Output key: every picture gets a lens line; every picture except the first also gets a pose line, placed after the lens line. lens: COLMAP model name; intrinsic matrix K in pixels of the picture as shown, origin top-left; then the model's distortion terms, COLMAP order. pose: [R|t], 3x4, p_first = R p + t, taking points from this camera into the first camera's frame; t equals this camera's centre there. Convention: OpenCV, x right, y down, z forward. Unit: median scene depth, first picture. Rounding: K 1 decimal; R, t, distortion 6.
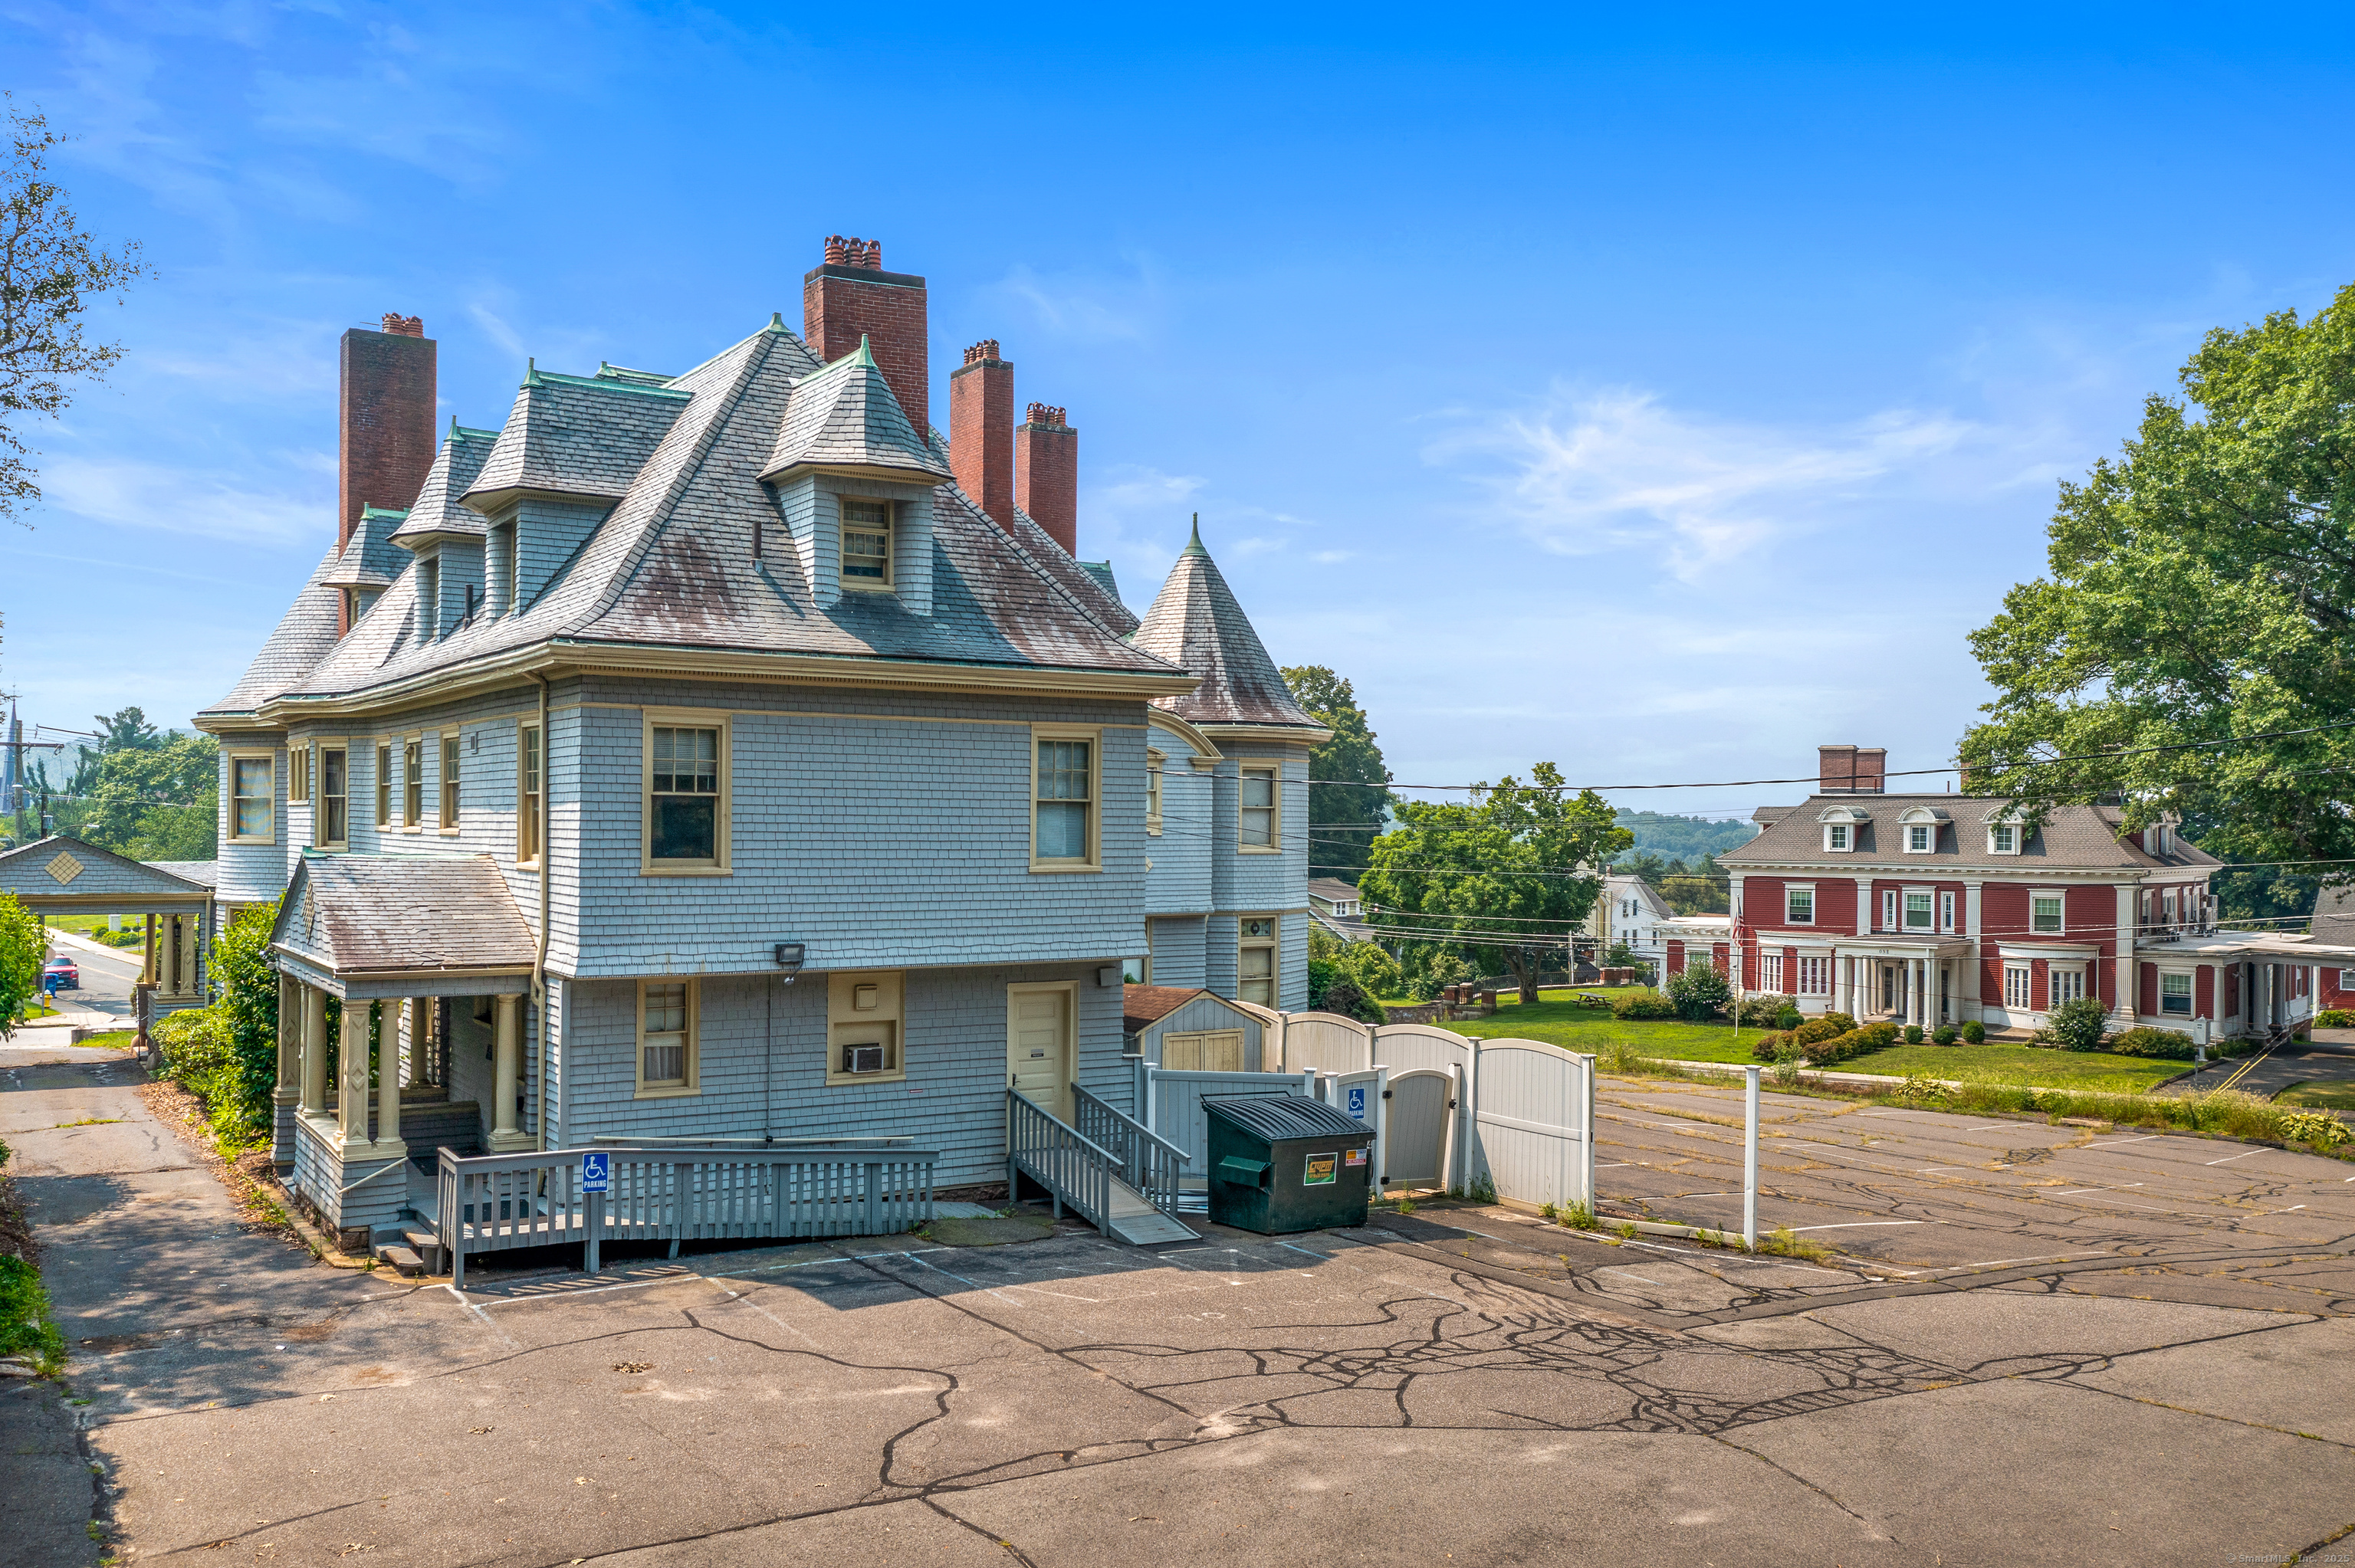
lens RADIAL K [[2003.4, 0, 1203.0], [0, 2003.4, 797.2], [0, 0, 1]] dist [-0.020570, 0.019295]
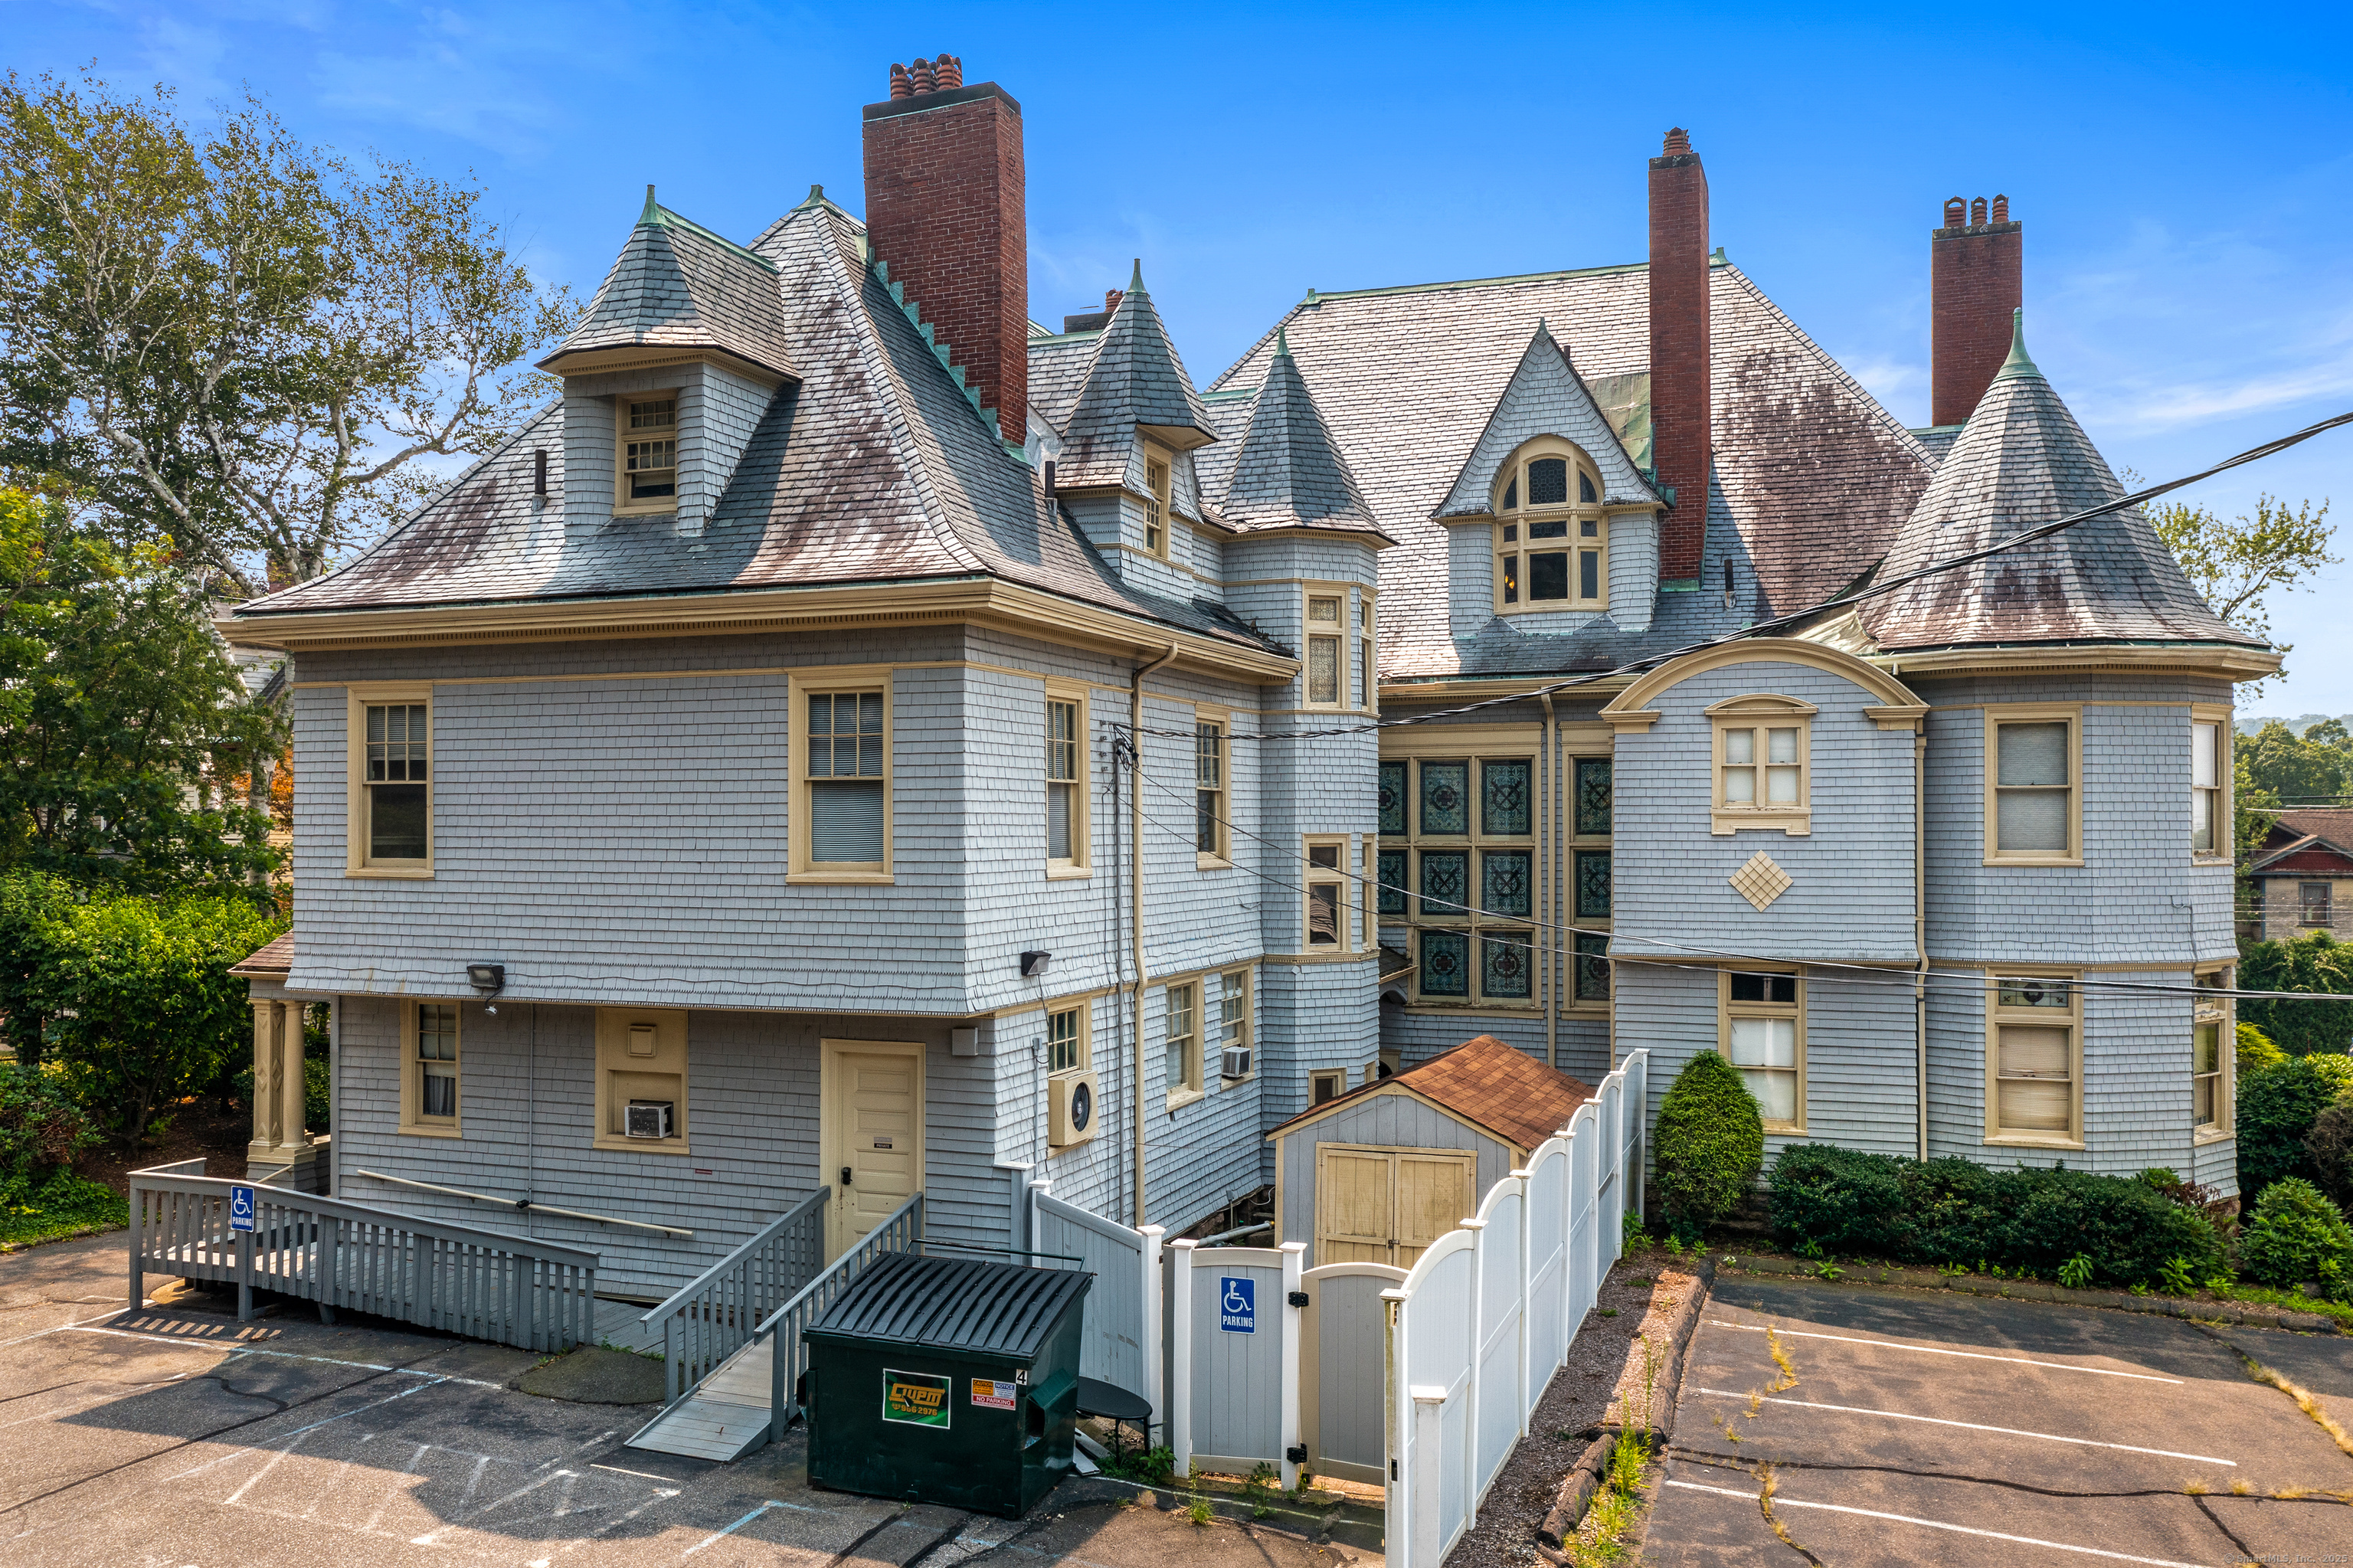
lens RADIAL K [[2002.0, 0, 1178.2], [0, 2002.0, 808.7], [0, 0, 1]] dist [-0.020570, 0.019295]
pose [[0.567852, -0.015167, -0.822991, 0.584211], [0.014947, 0.999855, -0.008113, 0.020064], [0.822995, -0.007694, 0.567996, 0.735758]]
